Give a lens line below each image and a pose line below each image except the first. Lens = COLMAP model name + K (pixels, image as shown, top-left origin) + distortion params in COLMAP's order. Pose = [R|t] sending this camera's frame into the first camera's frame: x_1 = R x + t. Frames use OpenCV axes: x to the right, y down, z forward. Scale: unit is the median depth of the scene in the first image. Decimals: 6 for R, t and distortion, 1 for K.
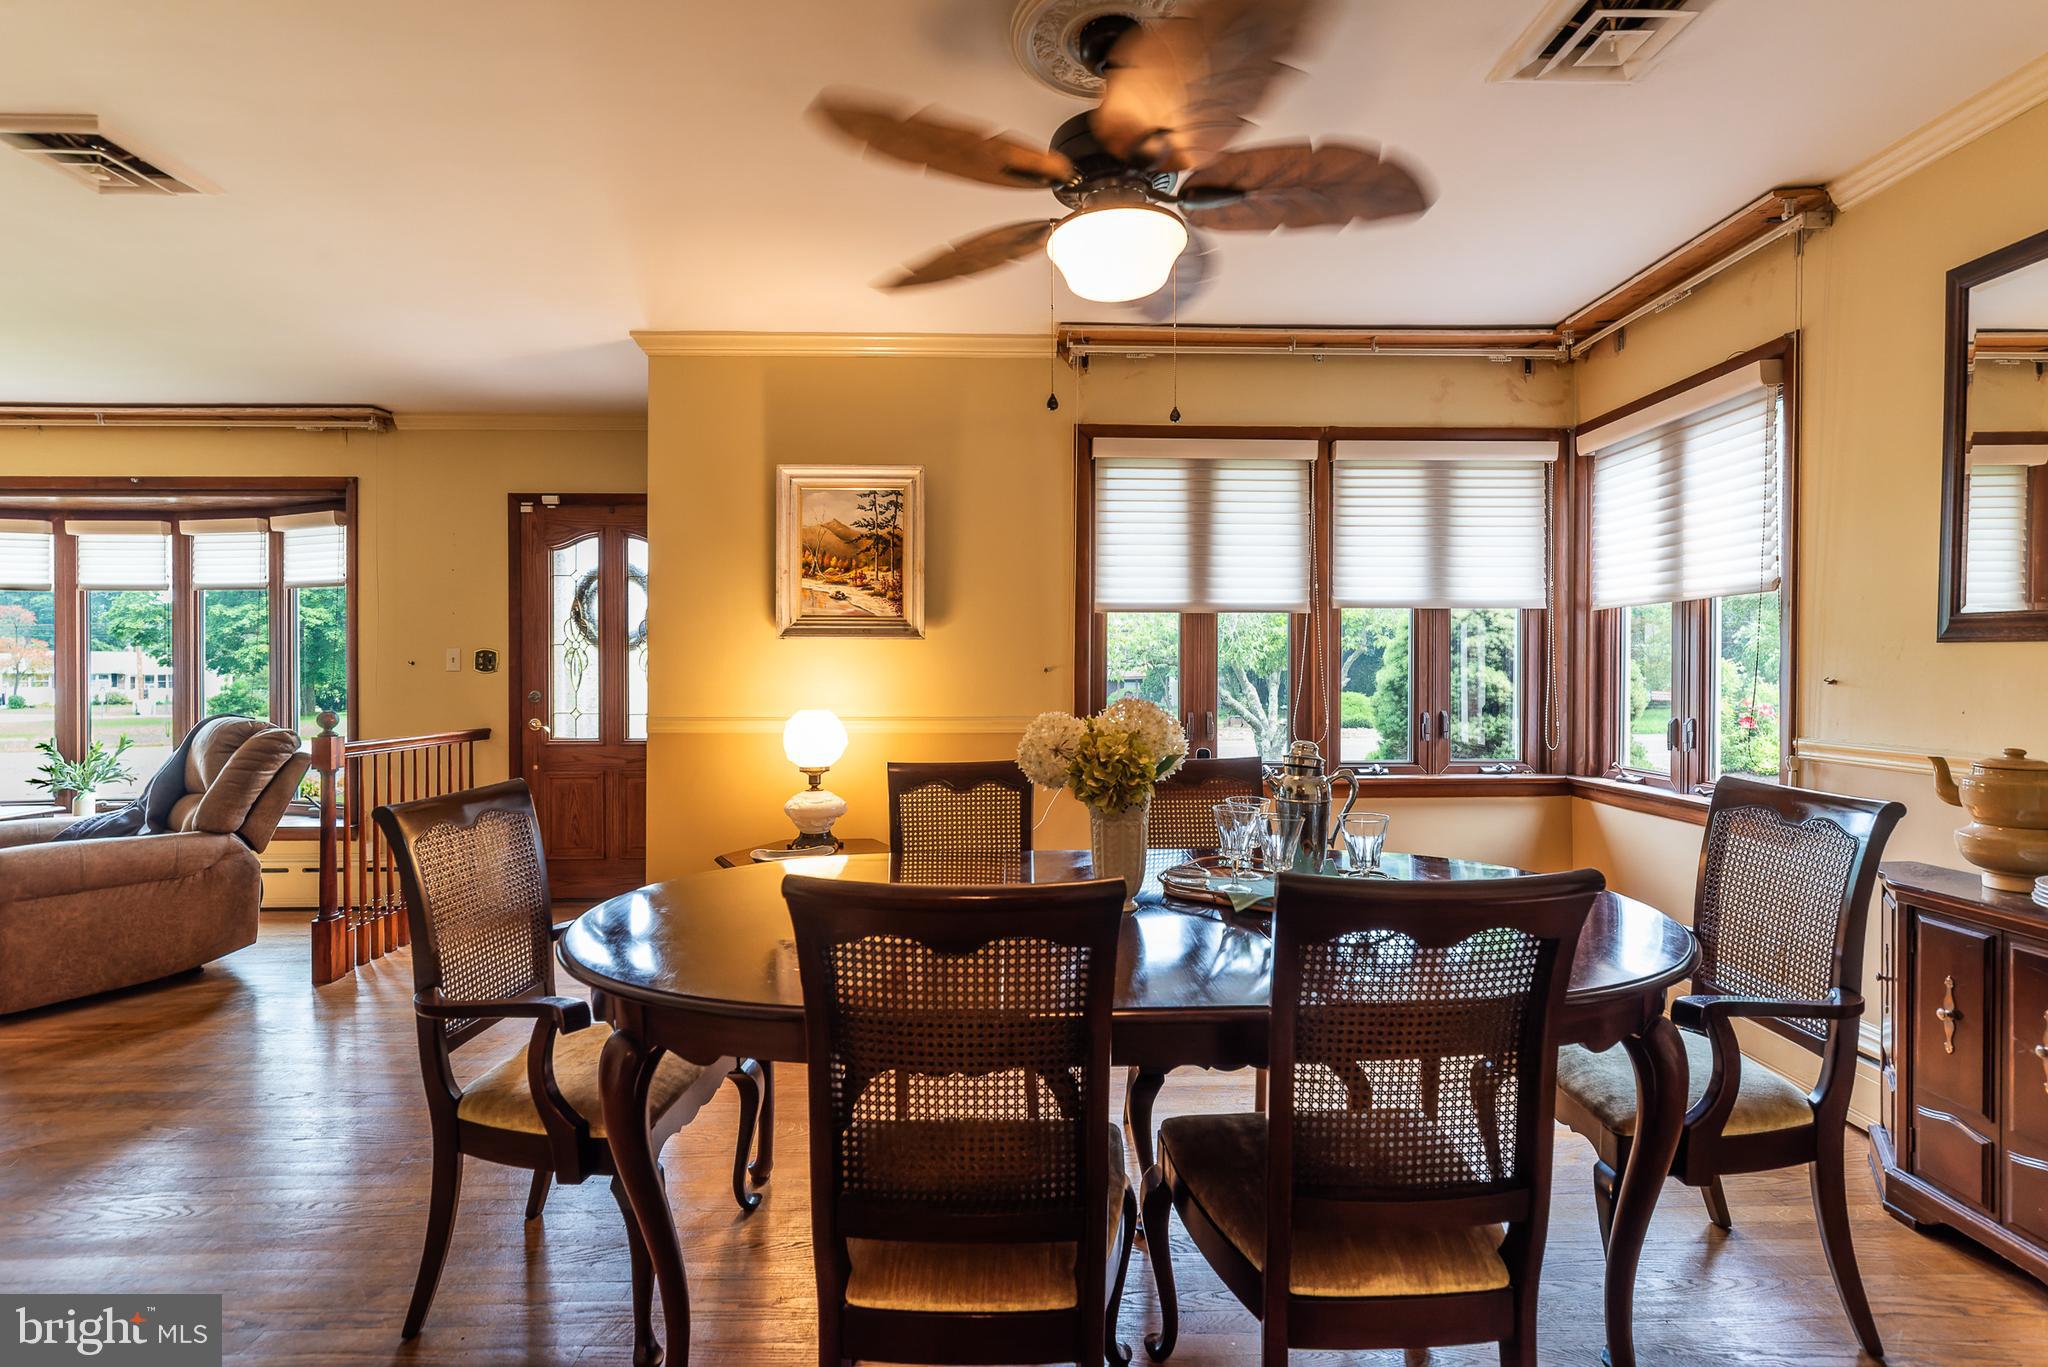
lens RADIAL K [[916.1, 0, 1025.1], [0, 916.1, 677.0], [0, 0, 1]] dist [-0.001561, 0.000364]
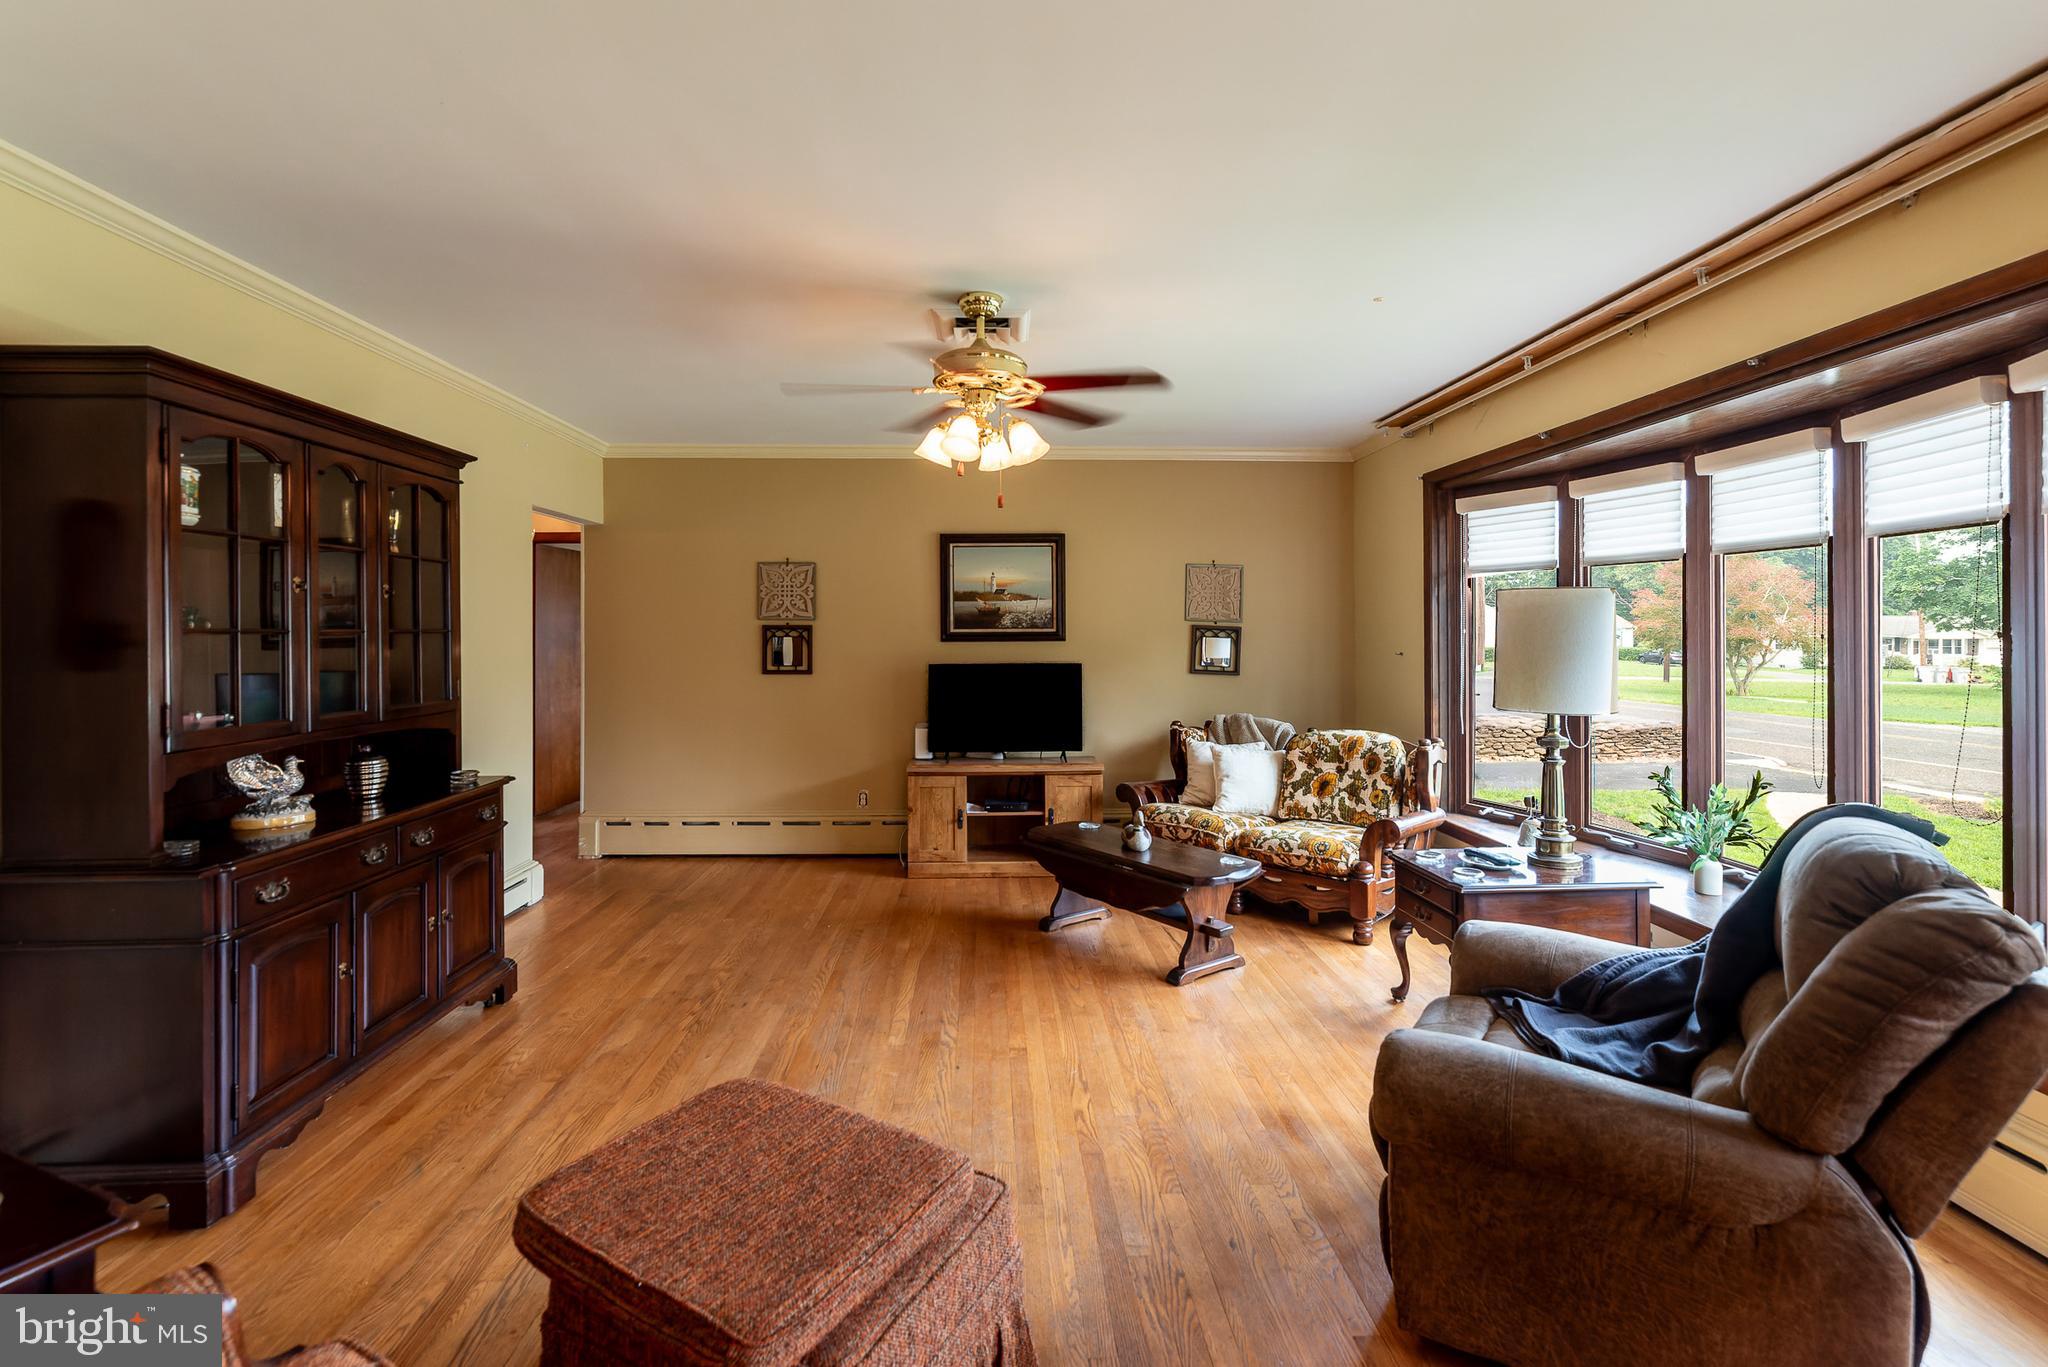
lens RADIAL K [[921.2, 0, 1022.8], [0, 921.2, 630.9], [0, 0, 1]] dist [-0.001195, -0.000010]
pose [[0.022234, -0.002814, -0.999749, -0.359832], [-0.005666, 0.999980, -0.002941, -0.032350], [0.999737, 0.005730, 0.022218, 0.479896]]
